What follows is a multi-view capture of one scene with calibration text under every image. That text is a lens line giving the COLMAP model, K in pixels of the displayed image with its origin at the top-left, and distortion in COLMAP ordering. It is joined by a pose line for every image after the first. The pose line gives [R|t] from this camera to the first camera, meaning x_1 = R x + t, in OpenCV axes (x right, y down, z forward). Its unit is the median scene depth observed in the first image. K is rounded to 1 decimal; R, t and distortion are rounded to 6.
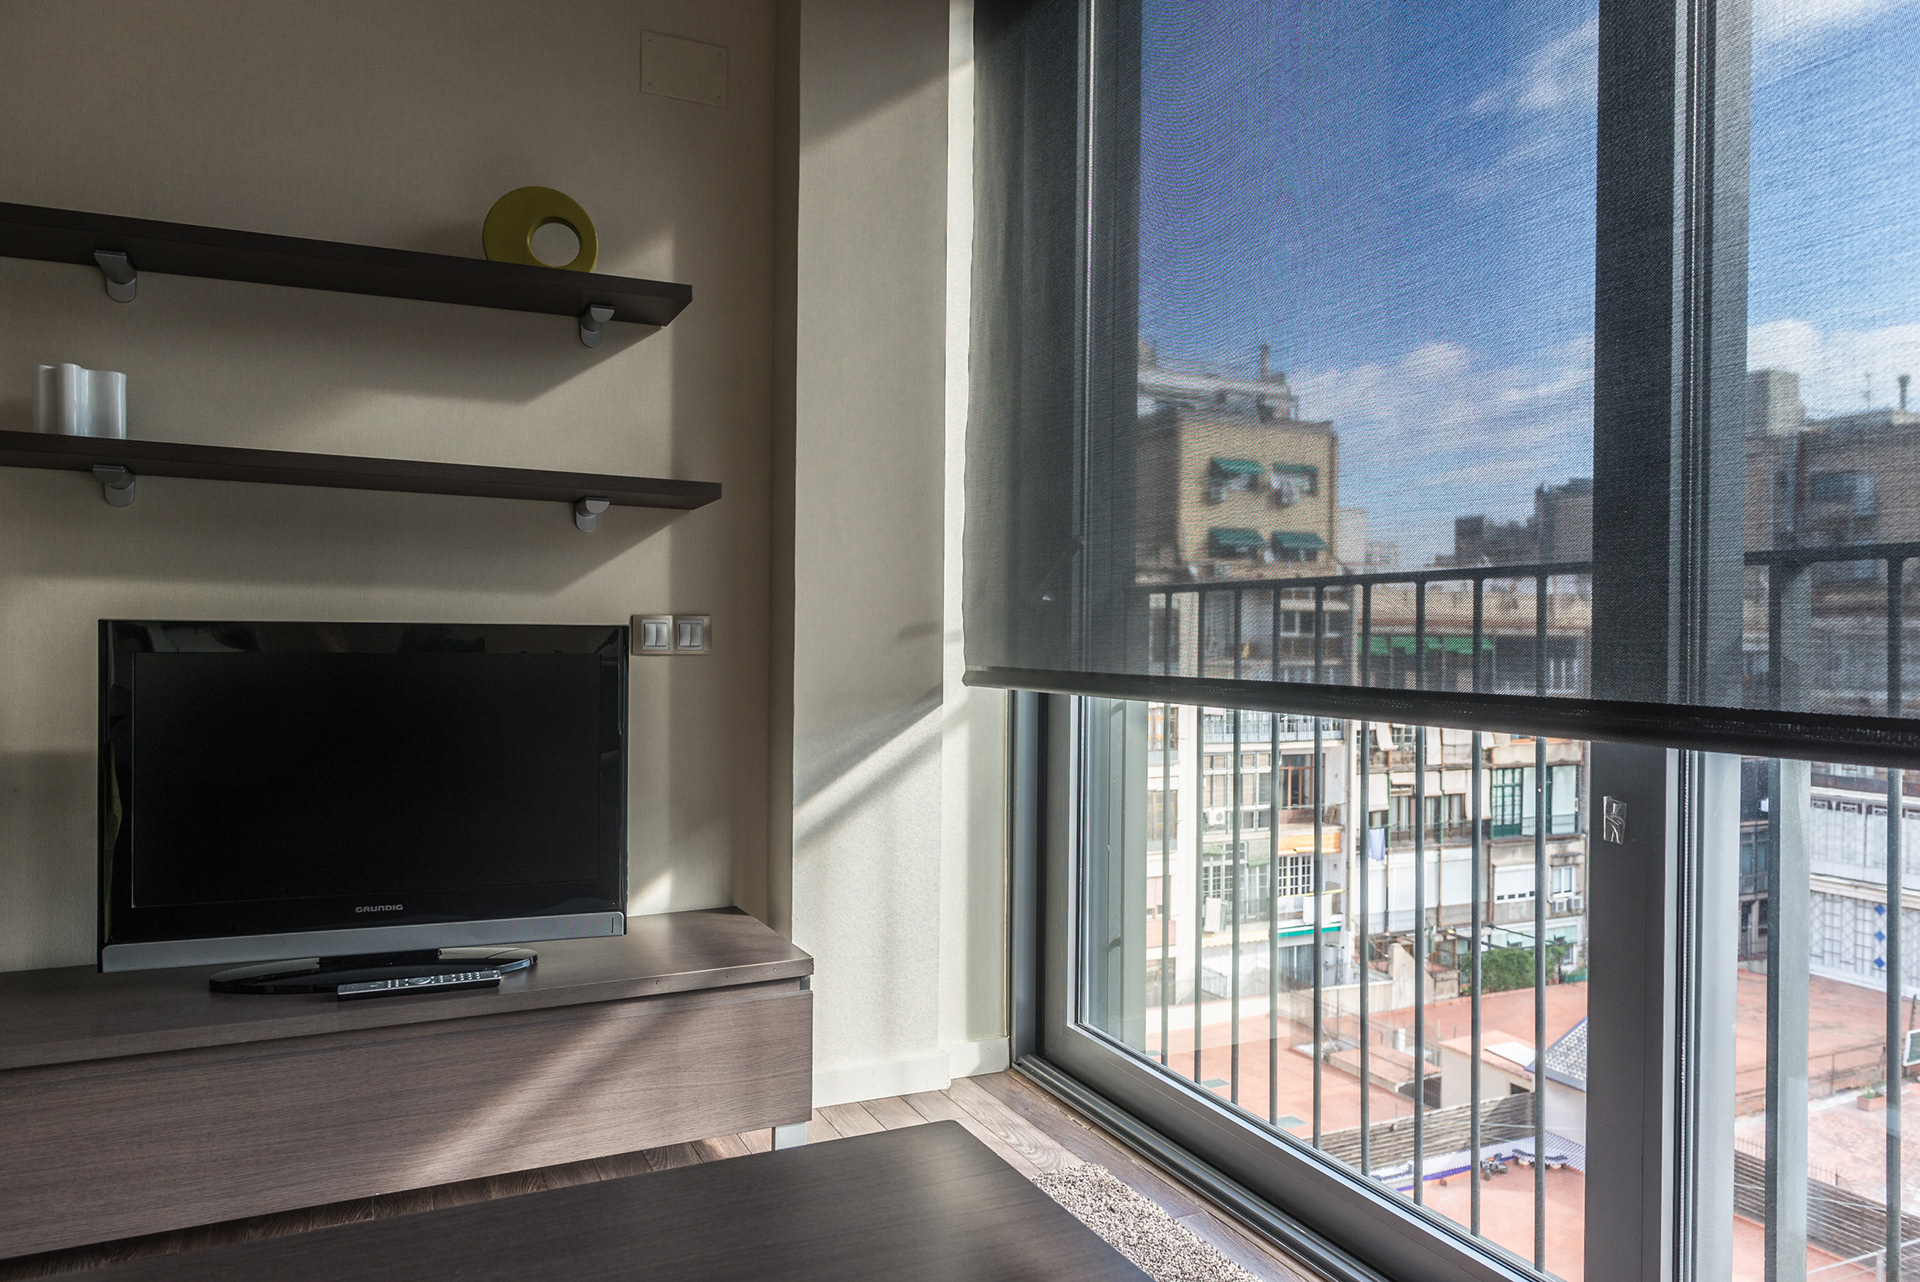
lens RADIAL K [[1293.3, 0, 956.9], [0, 1293.3, 637.3], [0, 0, 1]] dist [0.003918, -0.003640]
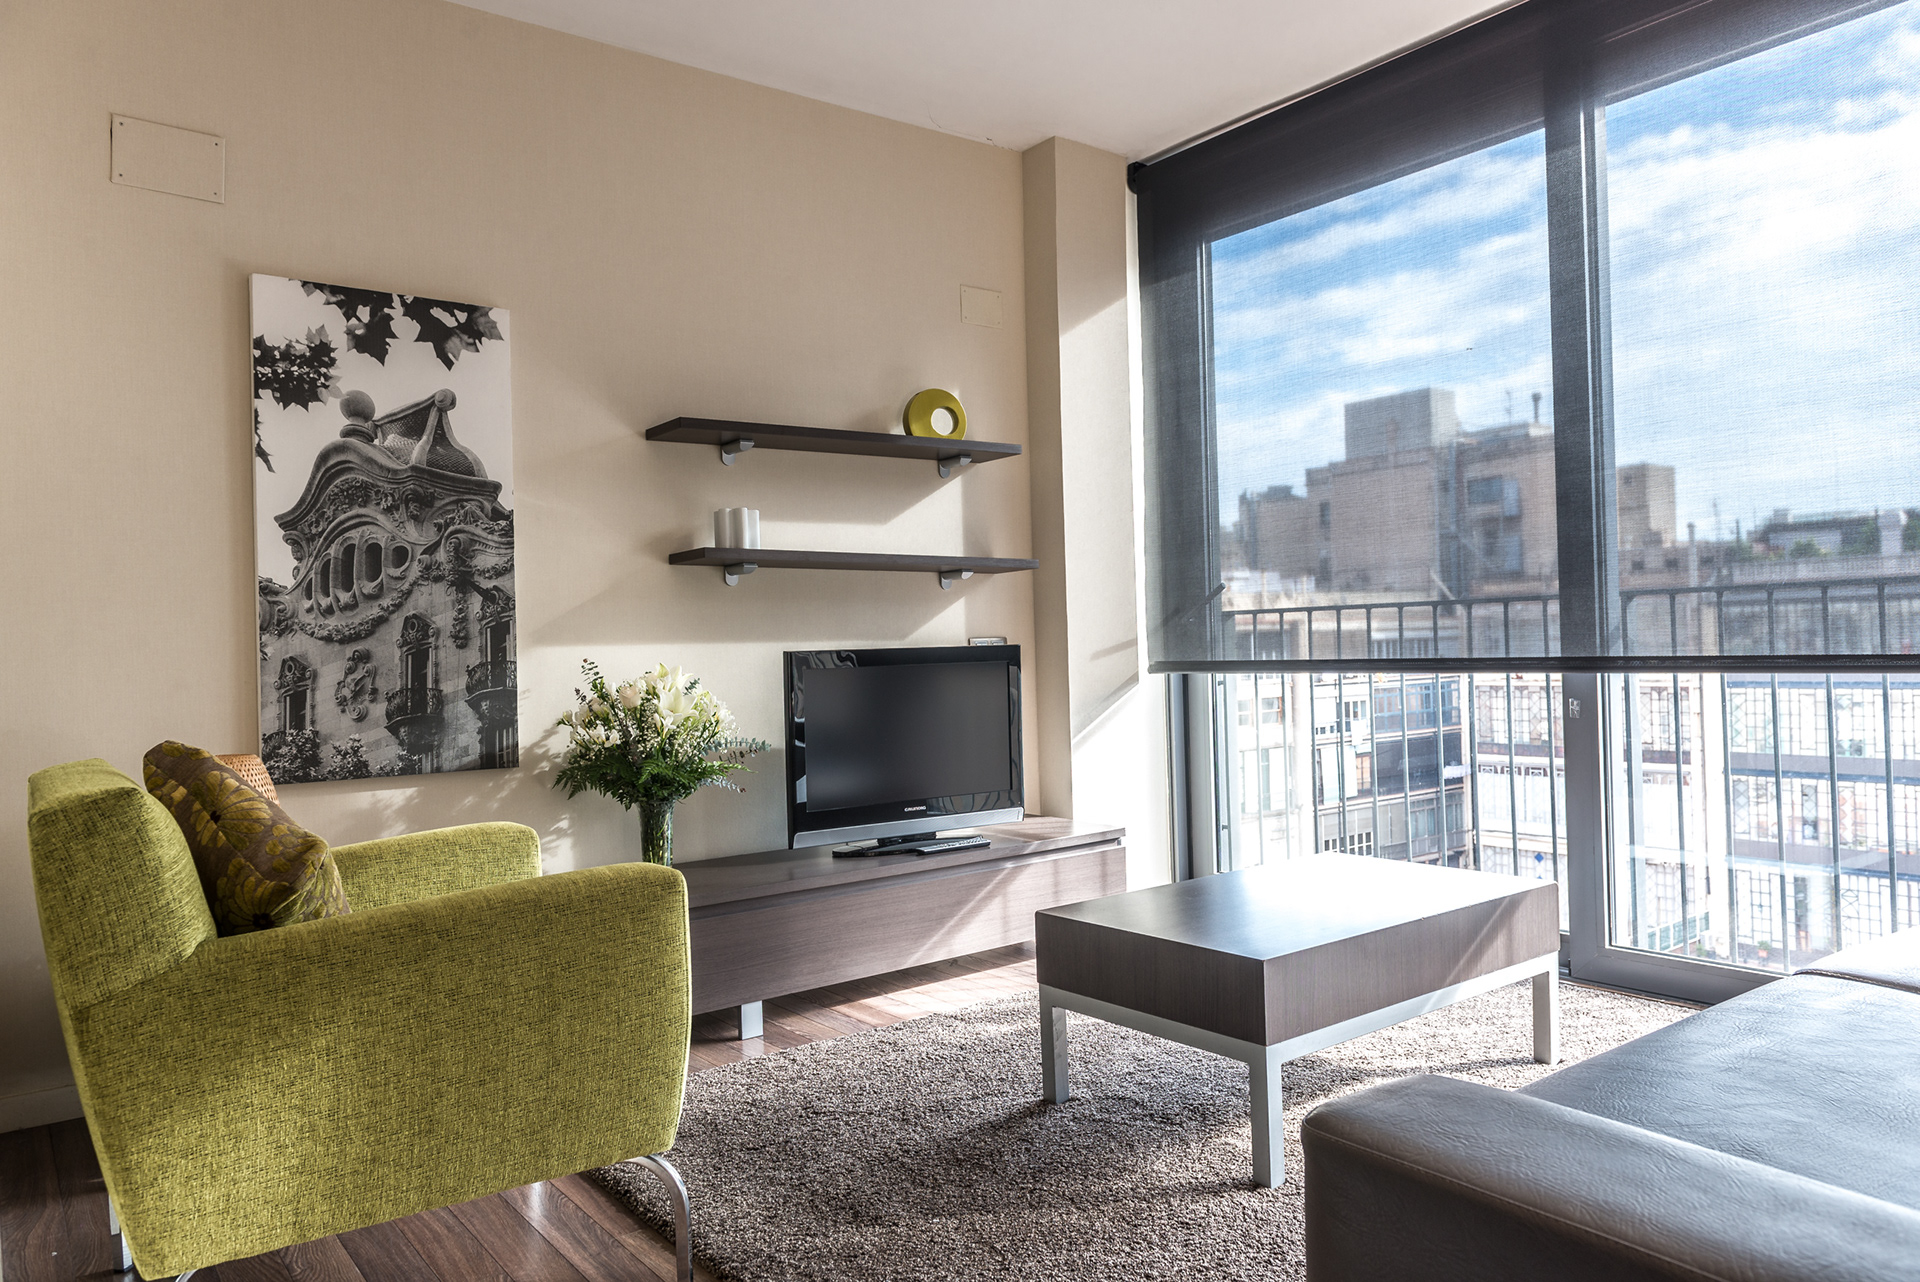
lens RADIAL K [[1293.3, 0, 953.3], [0, 1293.3, 640.8], [0, 0, 1]] dist [0.003918, -0.003640]
pose [[0.978241, -0.041627, 0.203252, -0.597102], [0.043217, 0.999060, -0.003389, -0.010076], [-0.202919, 0.012099, 0.979121, -0.603890]]
